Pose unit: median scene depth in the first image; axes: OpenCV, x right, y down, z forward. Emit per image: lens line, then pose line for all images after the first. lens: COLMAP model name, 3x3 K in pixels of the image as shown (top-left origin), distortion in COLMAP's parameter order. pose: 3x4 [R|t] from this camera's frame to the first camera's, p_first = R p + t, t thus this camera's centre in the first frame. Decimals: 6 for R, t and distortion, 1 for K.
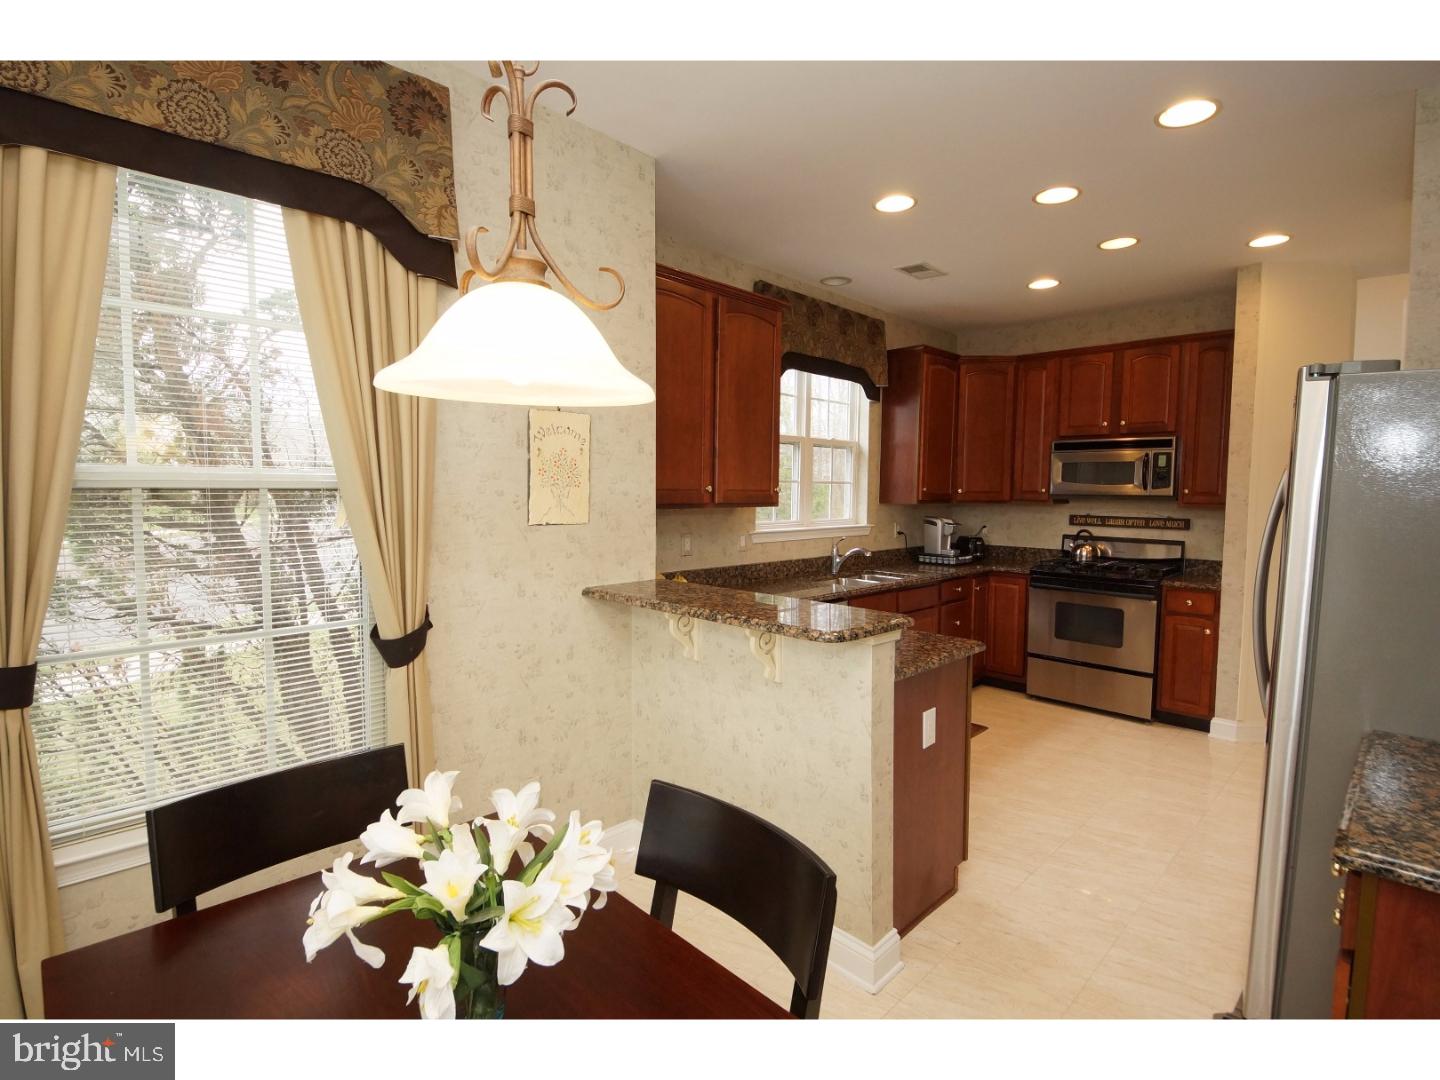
lens RADIAL K [[693.4, 0, 720.0], [0, 693.4, 540.0], [0, 0, 1]] dist [0.002254, 0.000026]
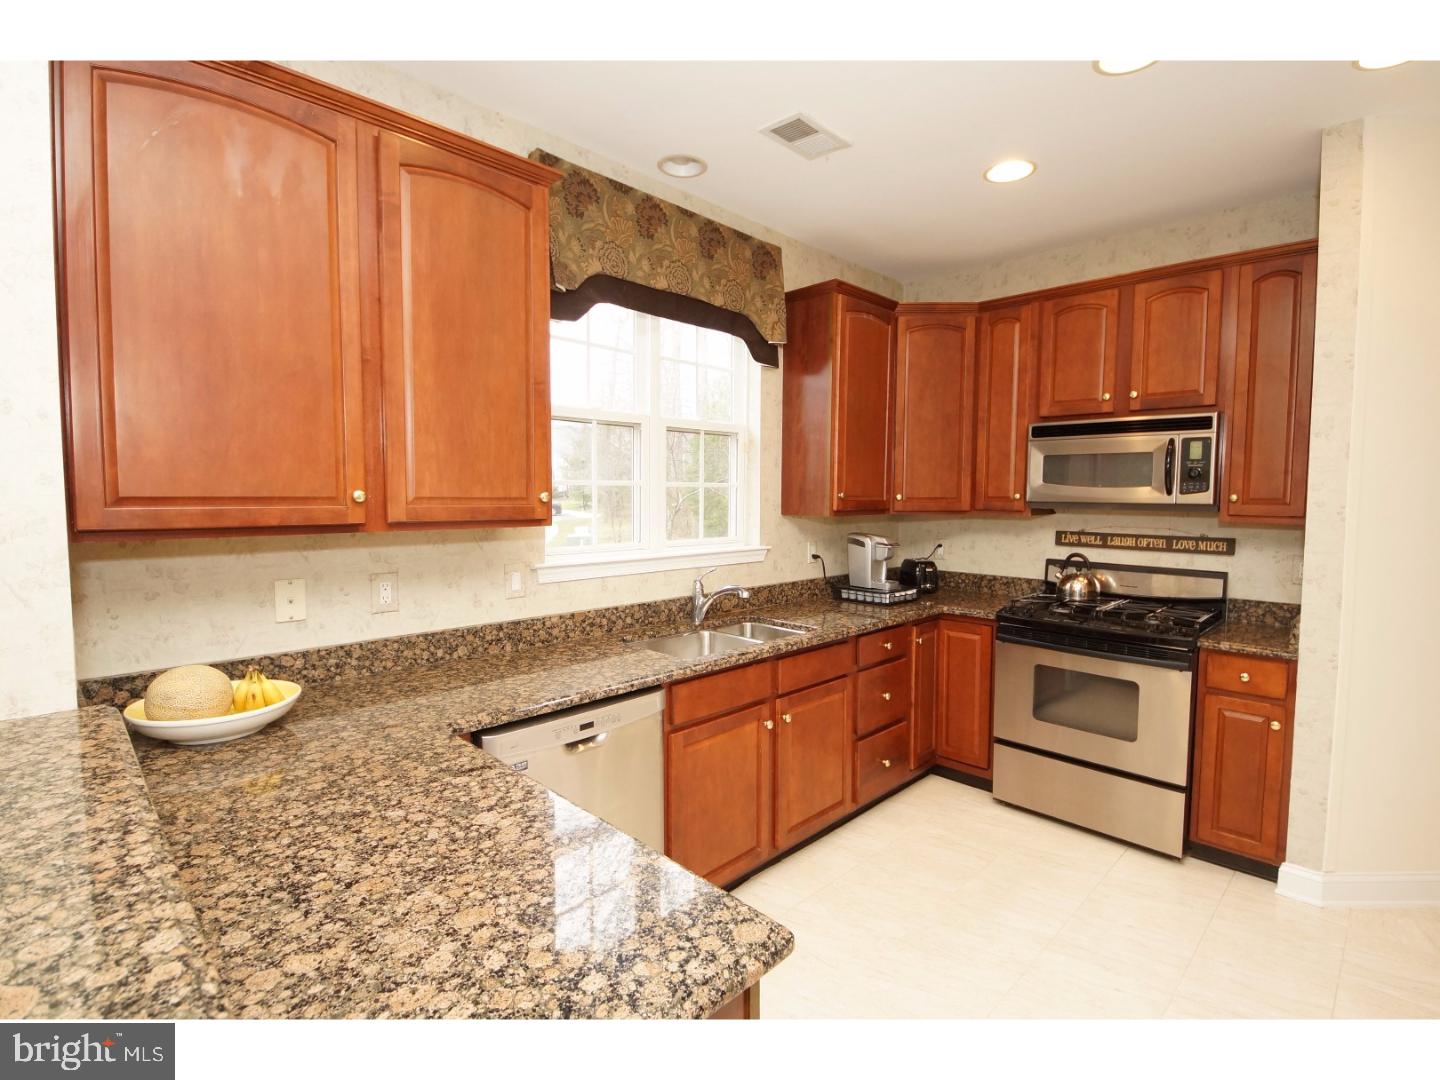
lens RADIAL K [[677.6, 0, 720.0], [0, 677.6, 540.0], [0, 0, 1]] dist [0.002109, -0.011140]
pose [[0.999993, -0.002517, -0.002628, 0.180919], [0.002506, 0.999987, -0.004400, -0.026733], [0.002639, 0.004393, 0.999987, 0.342500]]
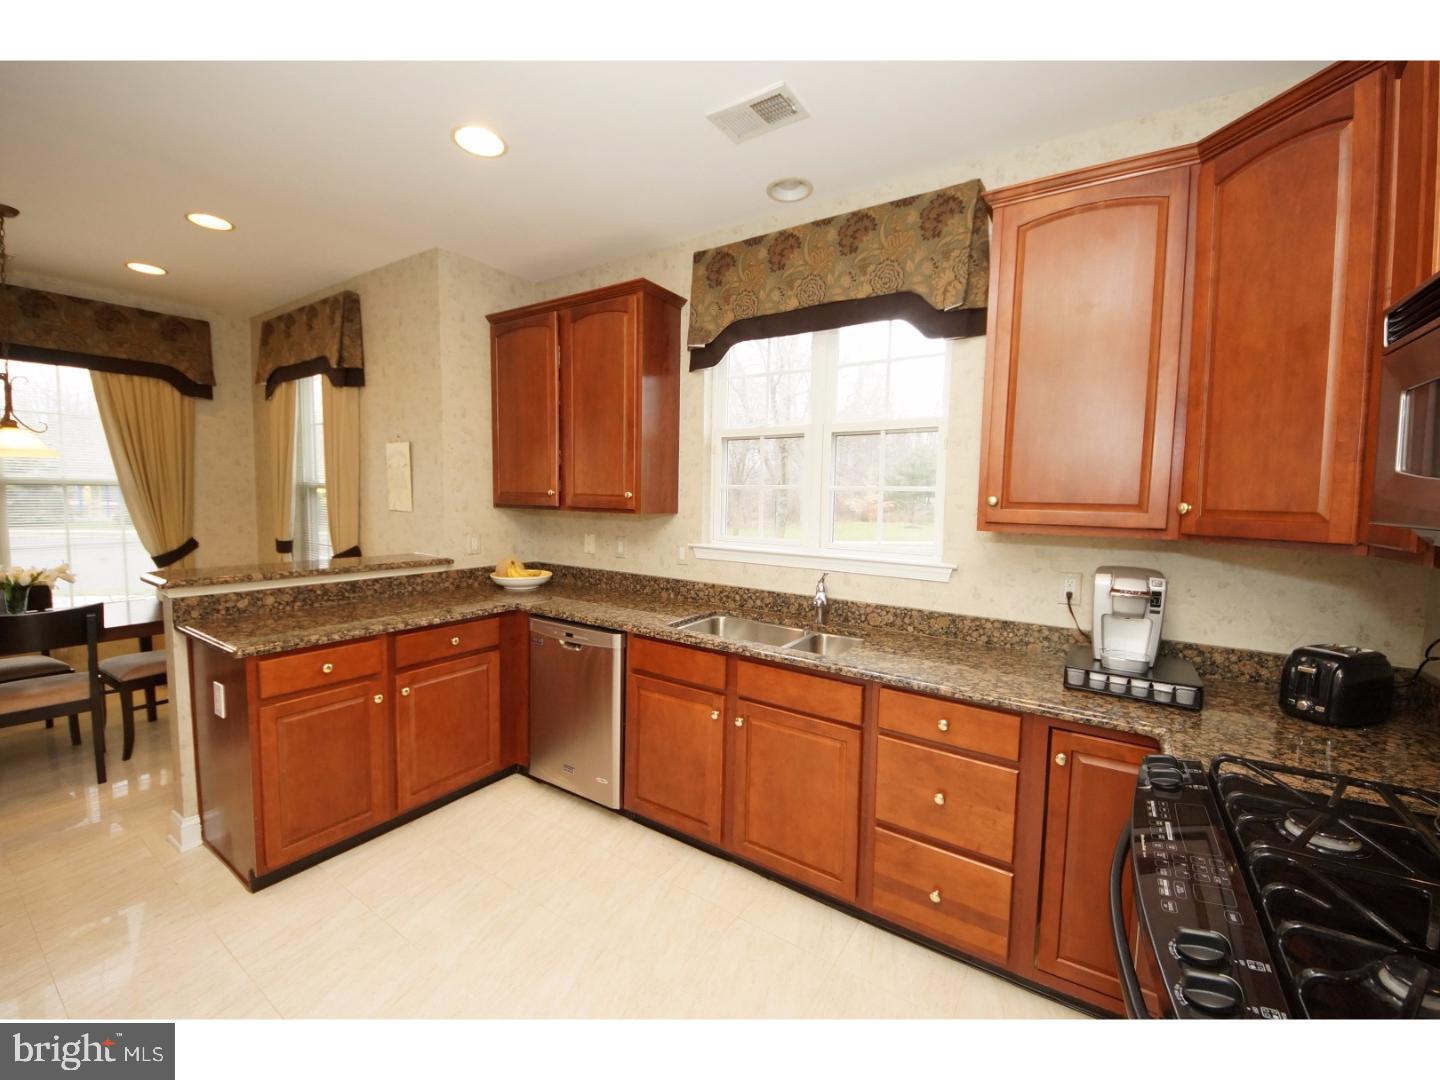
lens RADIAL K [[548.5, 0, 720.0], [0, 548.5, 540.0], [0, 0, 1]] dist [-0.003462, -0.000110]
pose [[0.207932, 0.074648, -0.975291, 0.627186], [-0.092374, 0.994126, 0.056395, -0.051421], [0.973772, 0.078365, 0.213606, 0.756718]]
